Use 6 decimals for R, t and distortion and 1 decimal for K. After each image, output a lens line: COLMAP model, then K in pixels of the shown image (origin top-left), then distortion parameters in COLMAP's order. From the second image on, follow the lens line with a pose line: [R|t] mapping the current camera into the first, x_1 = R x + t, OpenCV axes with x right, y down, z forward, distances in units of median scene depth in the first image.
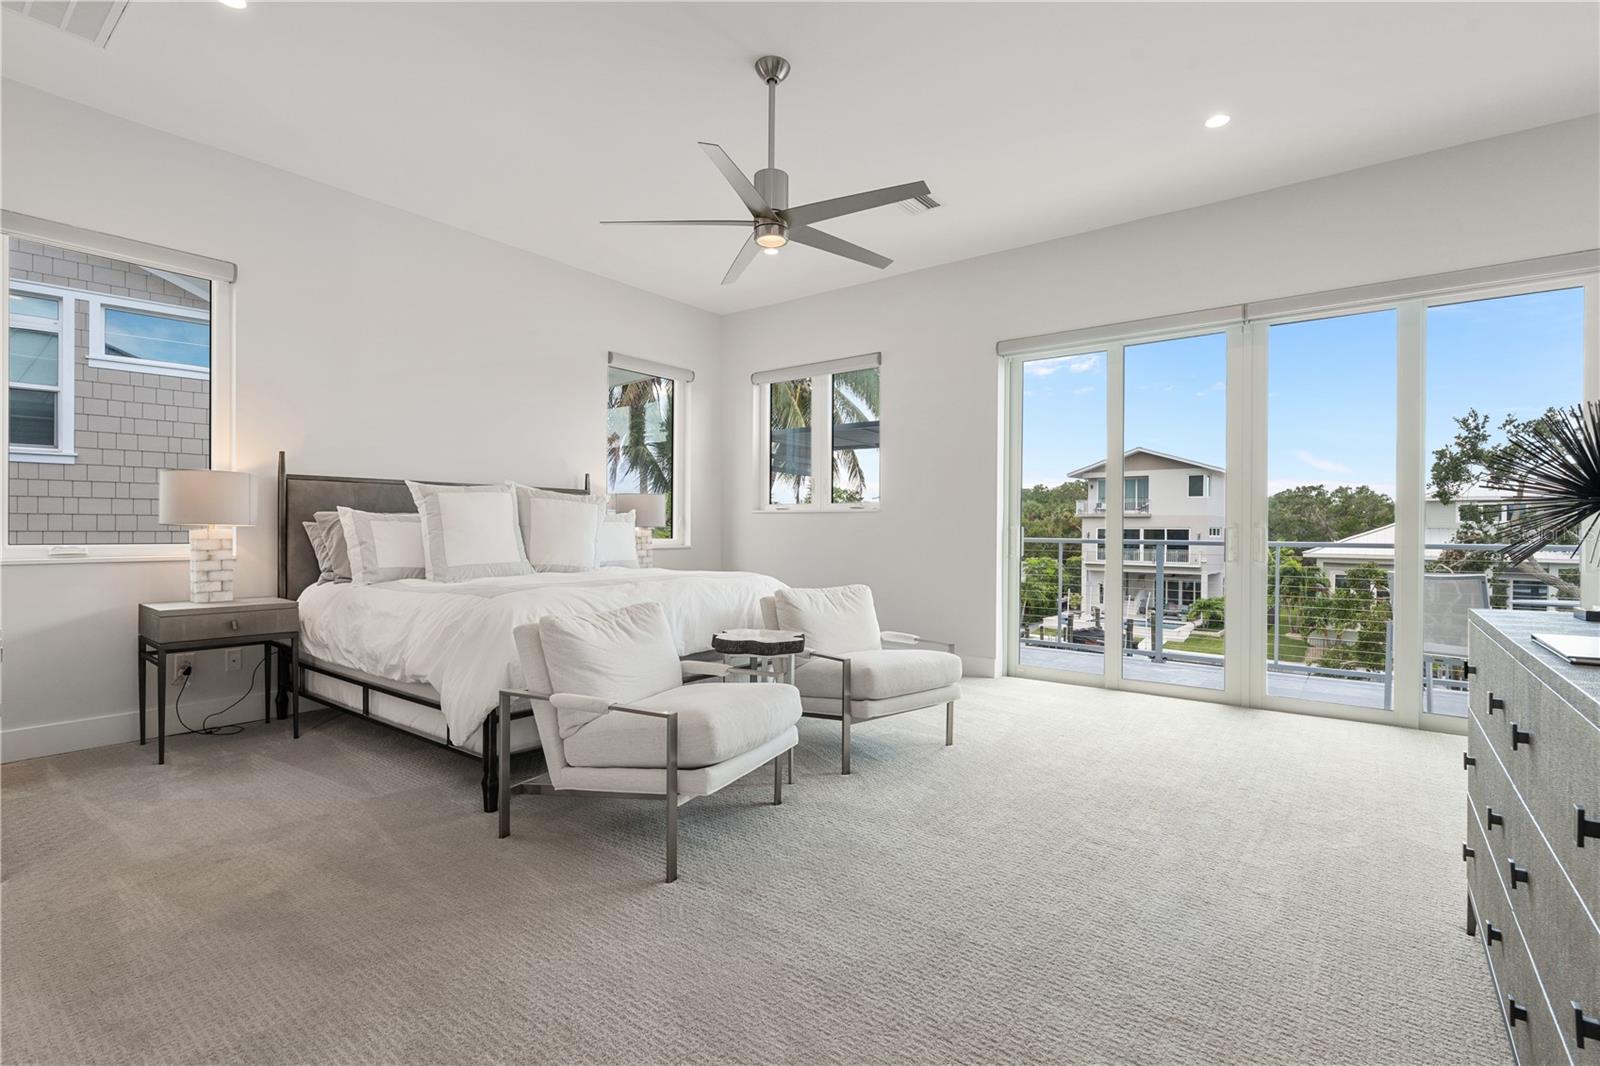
lens RADIAL K [[740.6, 0, 804.9], [0, 740.6, 525.9], [0, 0, 1]] dist [0.001340, 0.000060]
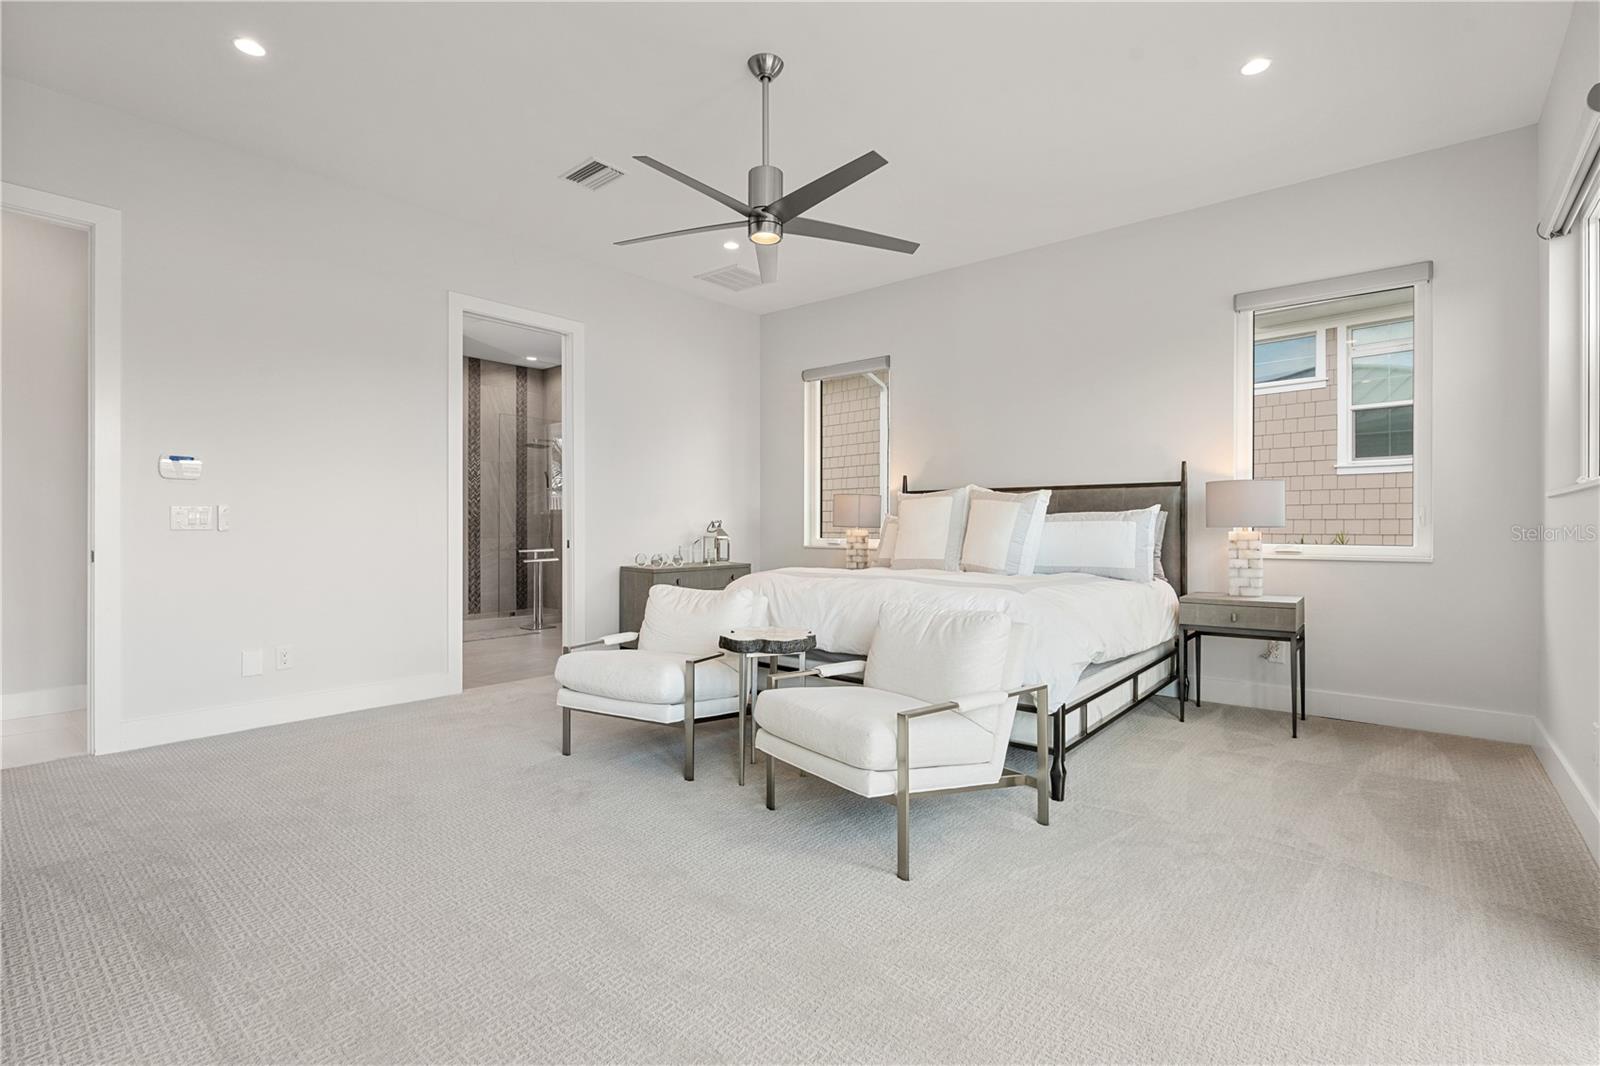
lens RADIAL K [[740.6, 0, 803.5], [0, 740.6, 532.1], [0, 0, 1]] dist [0.001340, 0.000060]
pose [[-0.035992, 0.001834, -0.999350, 0.691987], [0.002154, 0.999996, 0.001758, 0.005610], [0.999350, -0.002089, -0.035996, 0.797850]]
